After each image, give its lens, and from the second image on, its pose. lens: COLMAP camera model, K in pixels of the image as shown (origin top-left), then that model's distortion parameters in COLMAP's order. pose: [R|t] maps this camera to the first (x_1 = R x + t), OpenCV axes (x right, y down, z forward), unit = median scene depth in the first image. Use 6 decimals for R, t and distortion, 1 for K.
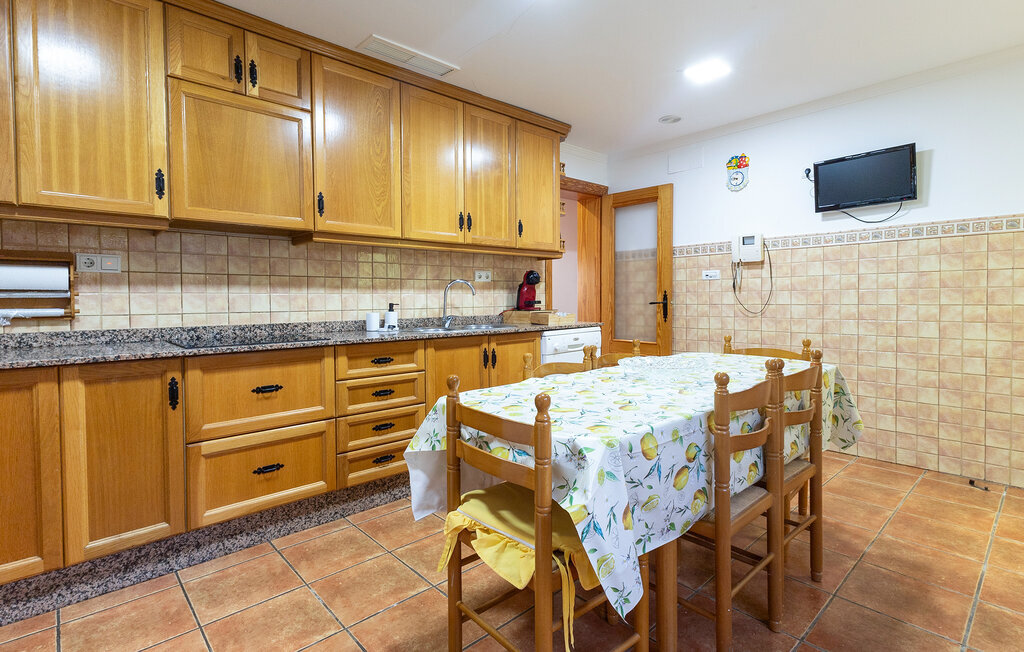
lens RADIAL K [[485.7, 0, 495.2], [0, 485.7, 305.9], [0, 0, 1]] dist [0.015014, -0.001430]
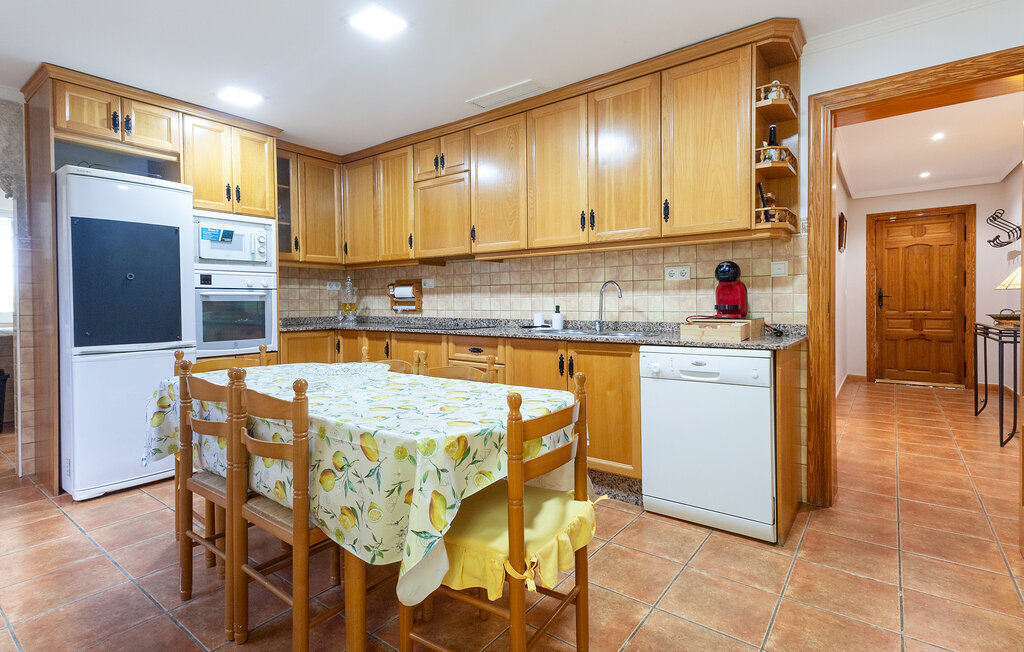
lens RADIAL K [[485.7, 0, 513.6], [0, 485.7, 310.9], [0, 0, 1]] dist [0.015014, -0.001430]
pose [[0.206255, 0.024410, -0.978194, 0.890028], [-0.011451, 0.999681, 0.022532, -0.018047], [0.978431, 0.006554, 0.206469, 0.711000]]
